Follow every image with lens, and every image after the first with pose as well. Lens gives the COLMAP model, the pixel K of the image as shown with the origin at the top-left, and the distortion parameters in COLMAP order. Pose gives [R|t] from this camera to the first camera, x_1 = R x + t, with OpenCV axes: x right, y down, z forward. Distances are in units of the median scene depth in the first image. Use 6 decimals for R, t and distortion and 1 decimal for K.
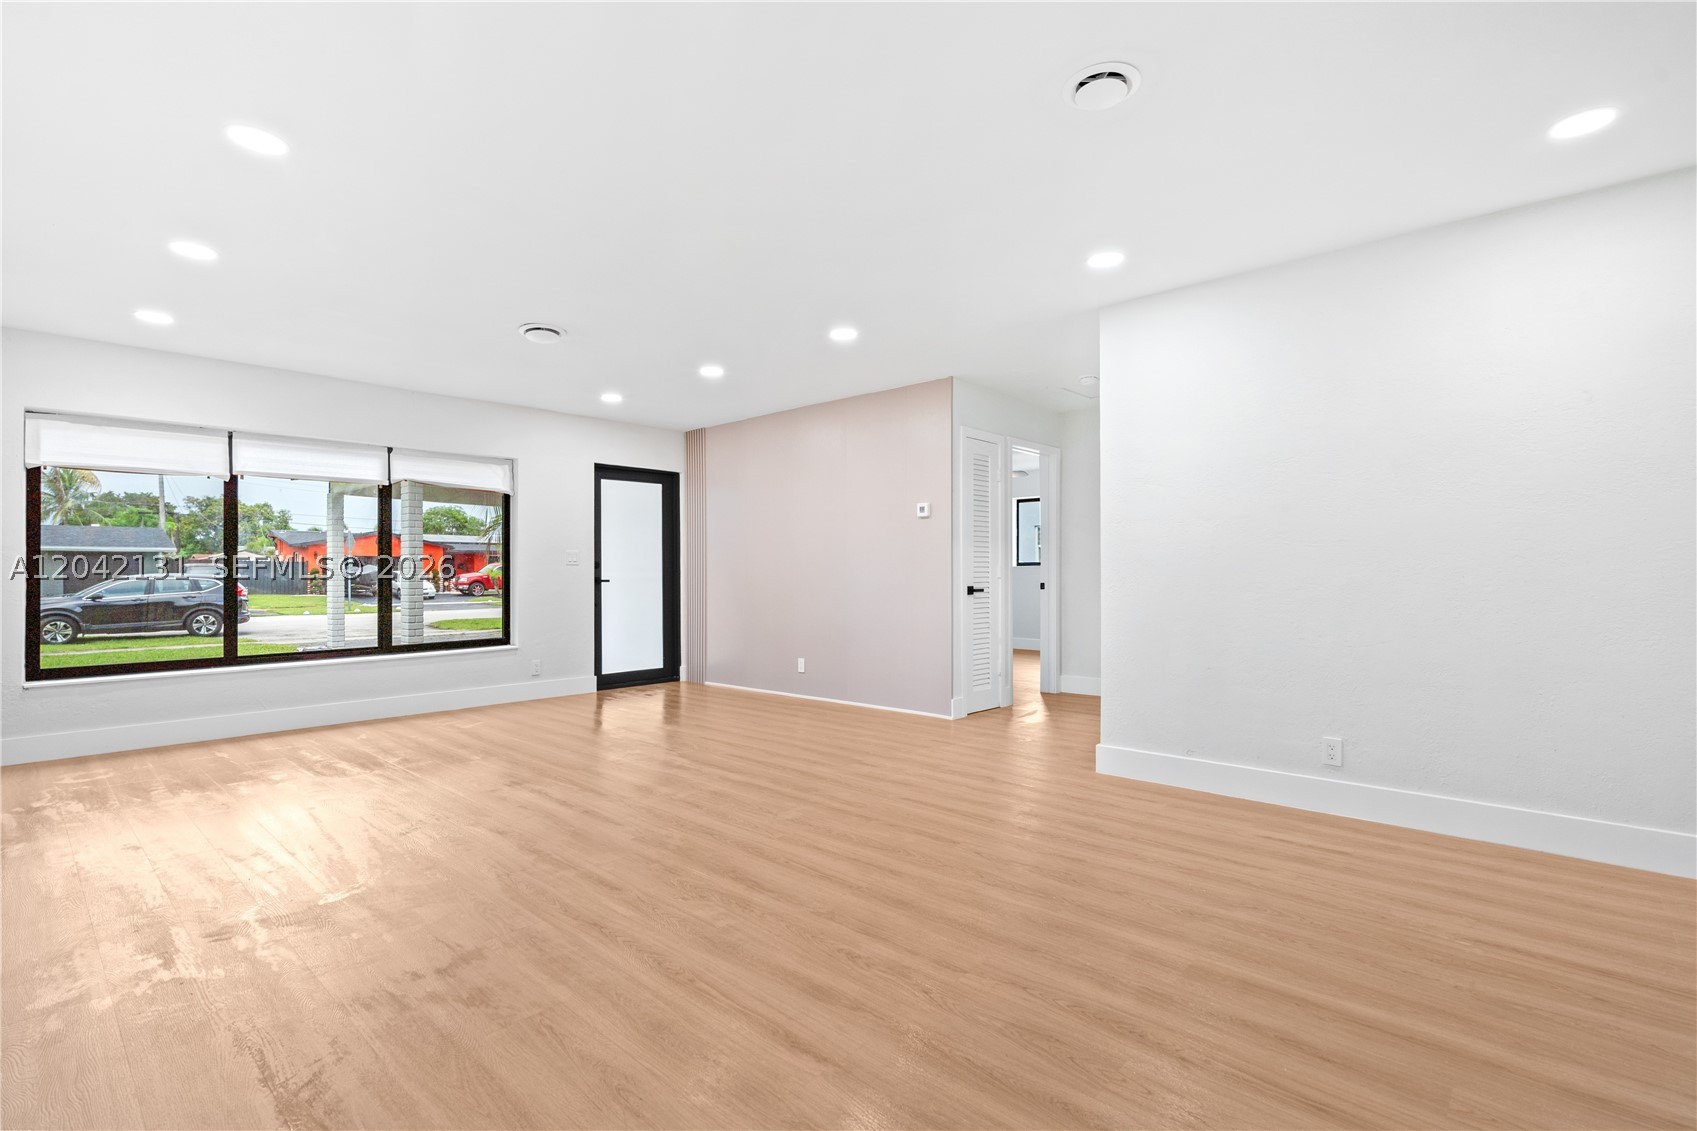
lens RADIAL K [[775.4, 0, 843.0], [0, 775.4, 576.1], [0, 0, 1]] dist [0.002443, 0.000369]
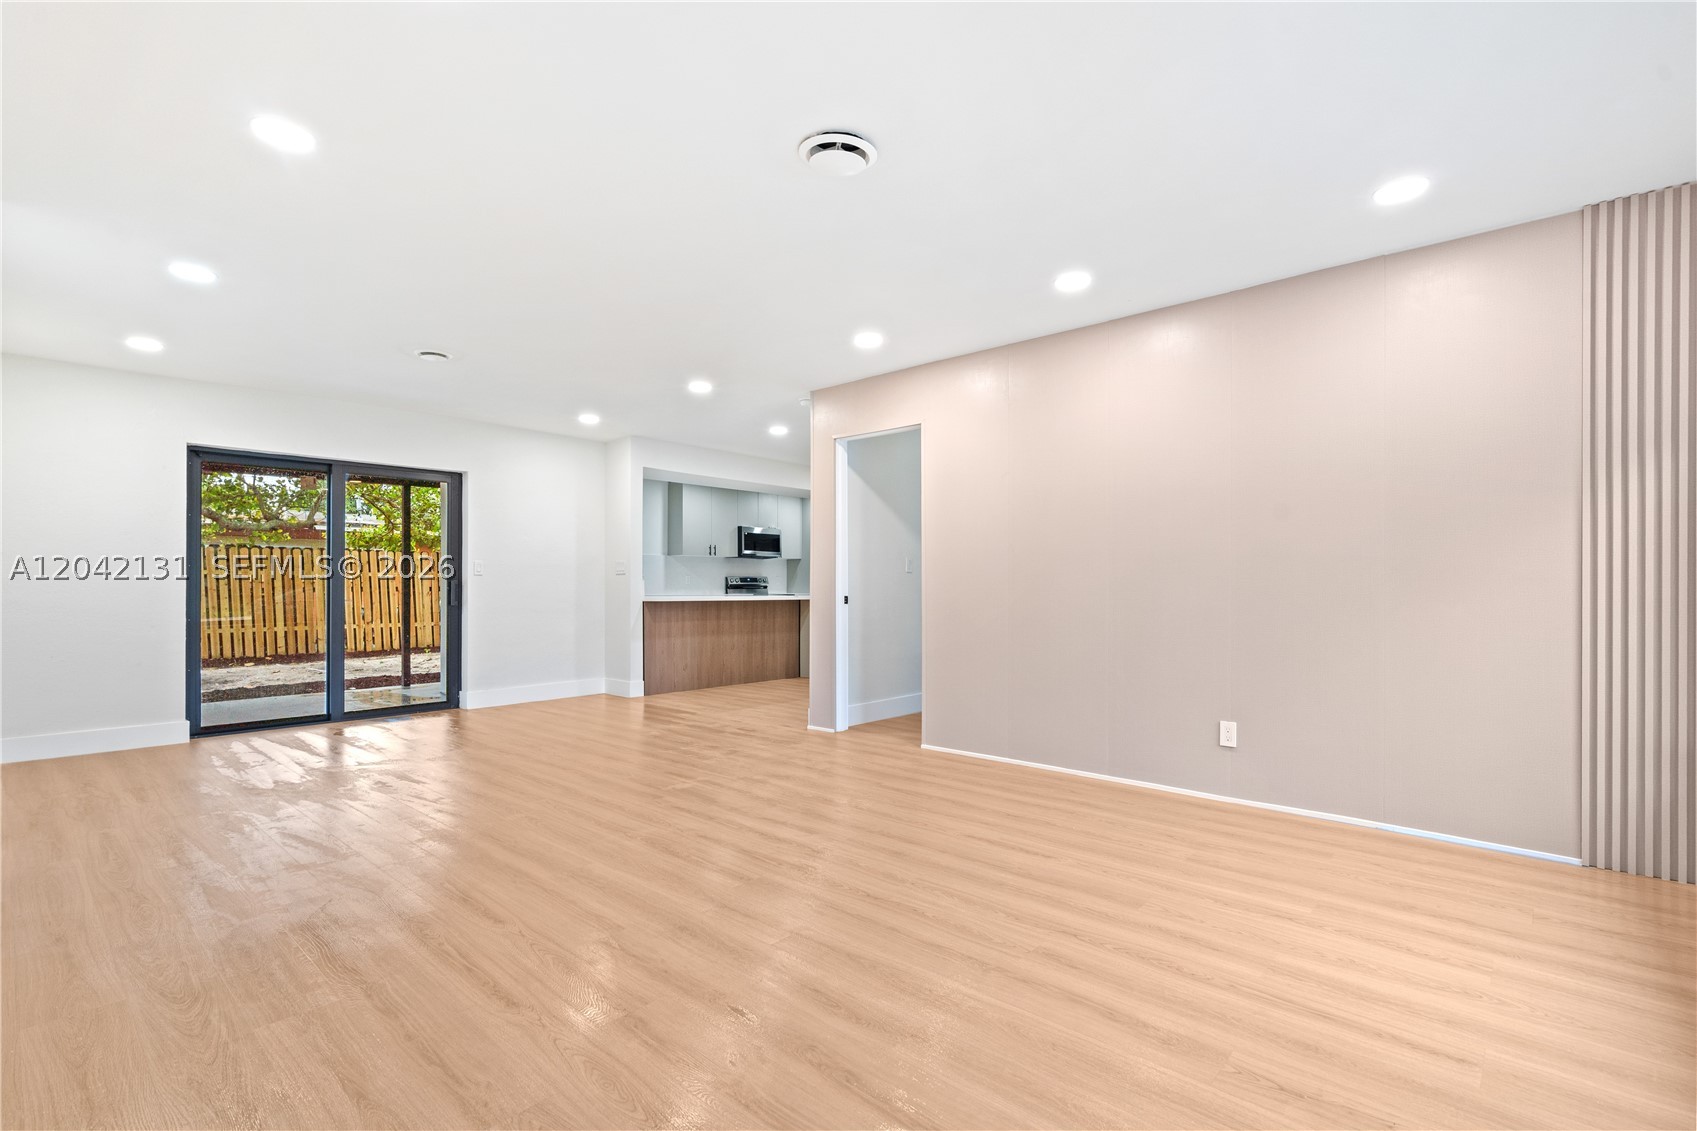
lens RADIAL K [[775.4, 0, 843.0], [0, 775.4, 576.1], [0, 0, 1]] dist [0.002443, 0.000369]
pose [[-0.999979, 0.005741, -0.002994, -0.416337], [0.005768, 0.999943, -0.009000, -0.003131], [0.002942, -0.009017, -0.999955, 1.673498]]
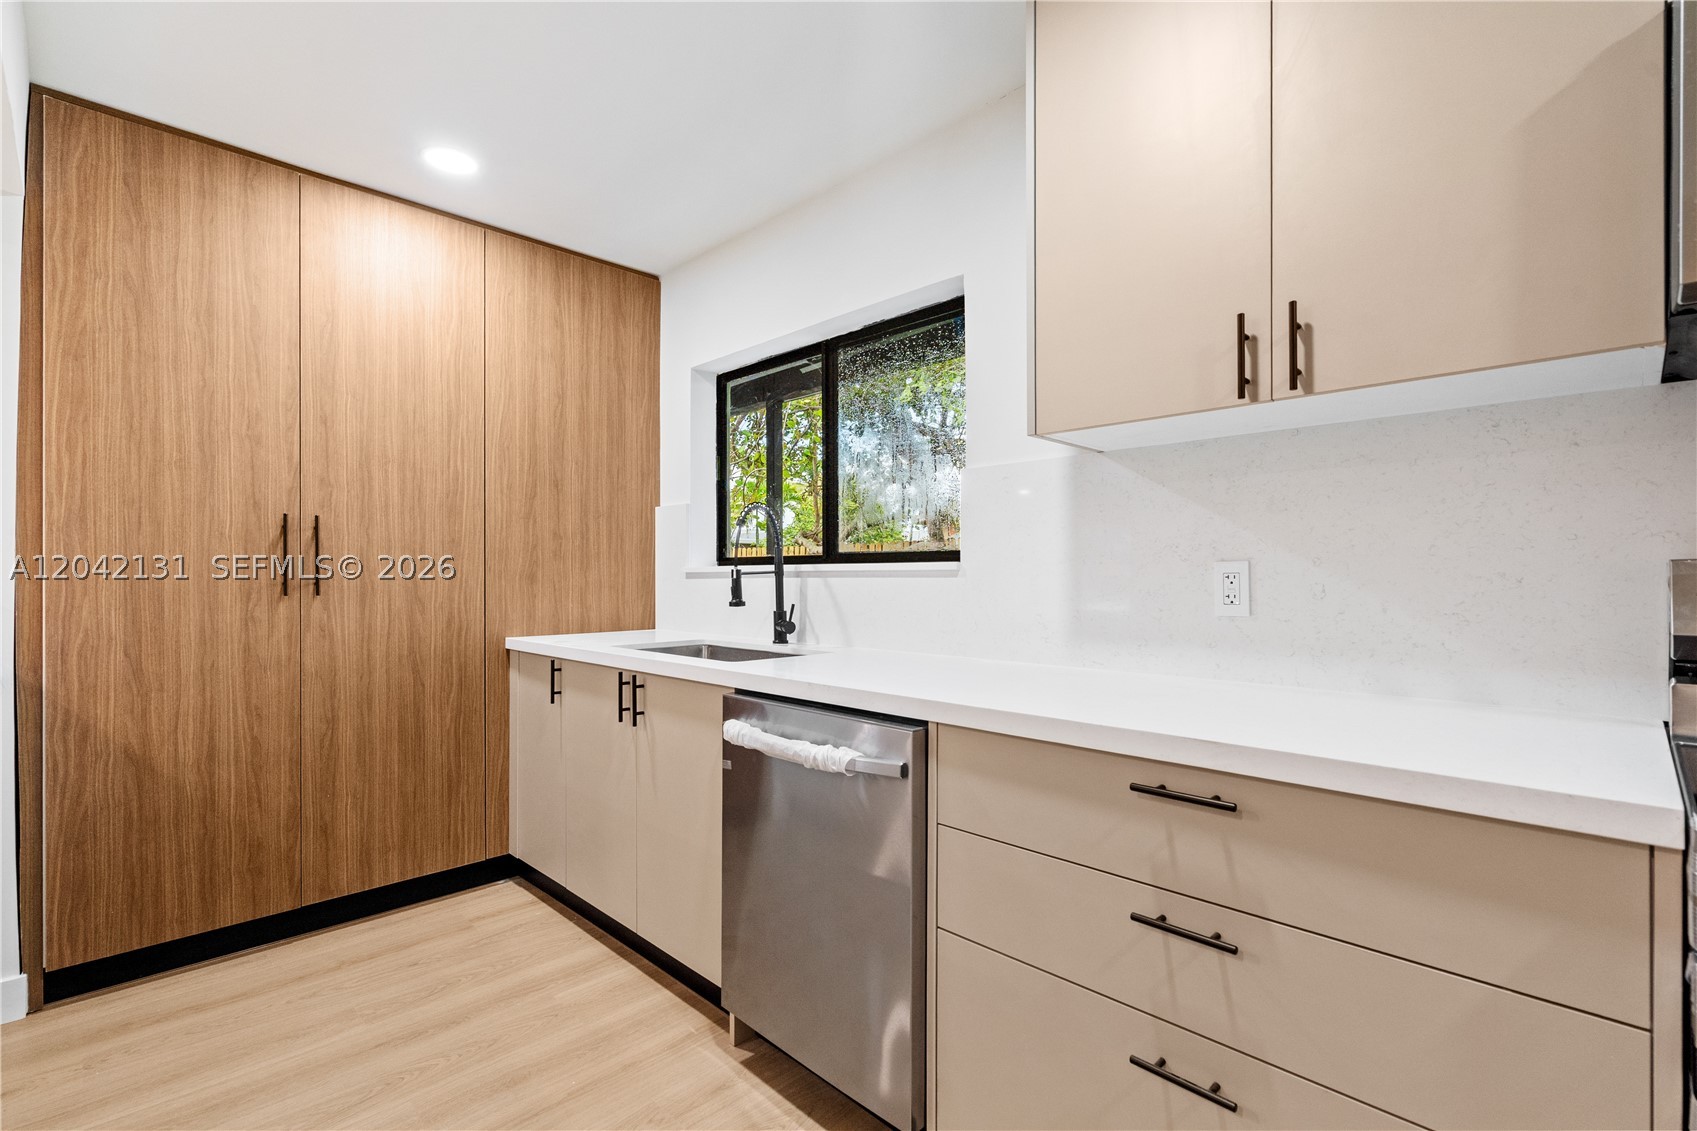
lens RADIAL K [[775.4, 0, 843.0], [0, 775.4, 576.1], [0, 0, 1]] dist [0.002443, 0.000369]
pose [[0.051212, 0.004390, 0.998678, -0.314219], [0.002793, 0.999986, -0.004539, -0.023880], [-0.998684, 0.003022, 0.051199, -0.769136]]
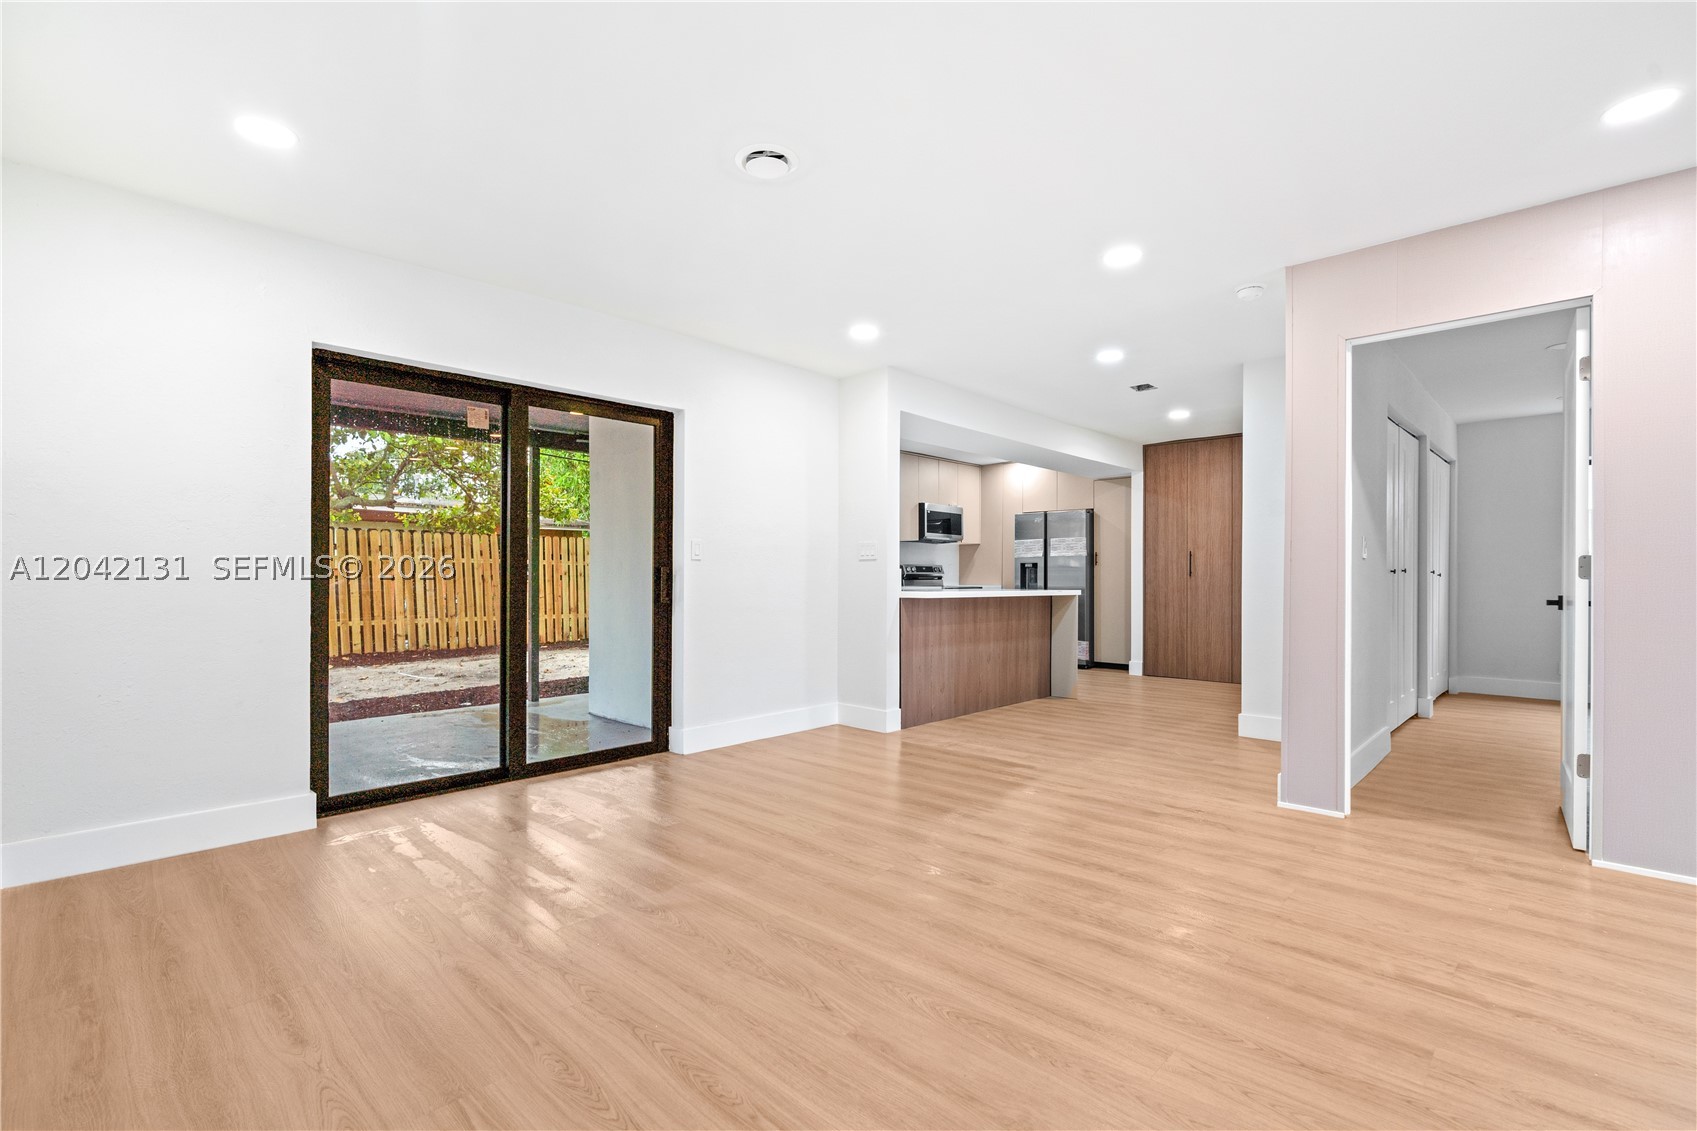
lens RADIAL K [[770.4, 0, 848.5], [0, 770.4, 565.5], [0, 0, 1]] dist [-0.001137, 0.000066]
pose [[-0.999854, 0.000265, 0.017074, 0.101658], [0.000094, 0.999950, -0.010046, -0.004348], [-0.017076, -0.010042, -0.999804, 1.162961]]
